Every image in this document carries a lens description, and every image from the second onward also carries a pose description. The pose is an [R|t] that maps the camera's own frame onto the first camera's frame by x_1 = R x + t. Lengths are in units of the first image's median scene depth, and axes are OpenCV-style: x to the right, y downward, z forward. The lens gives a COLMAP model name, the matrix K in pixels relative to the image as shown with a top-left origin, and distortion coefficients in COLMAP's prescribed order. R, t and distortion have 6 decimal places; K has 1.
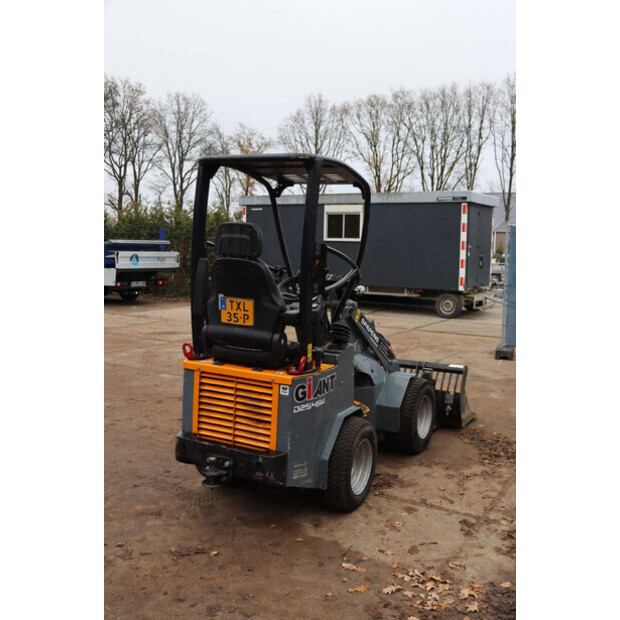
lens RADIAL K [[633.3, 0, 315.9], [0, 633.3, 312.4], [0, 0, 1]] dist [-0.061942, 0.000000]
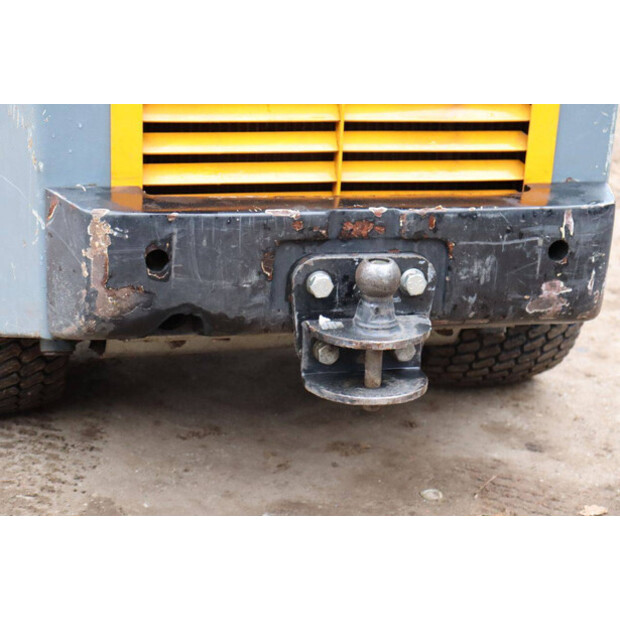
lens RADIAL K [[1447.0, 0, 313.1], [0, 1447.0, 307.2], [0, 0, 1]] dist [0.471780, 0.000000]
pose [[0.760491, -0.218455, 0.611498, -0.455259], [0.050843, 0.958853, 0.279315, 0.101803], [-0.647354, -0.181326, 0.740306, 0.618006]]
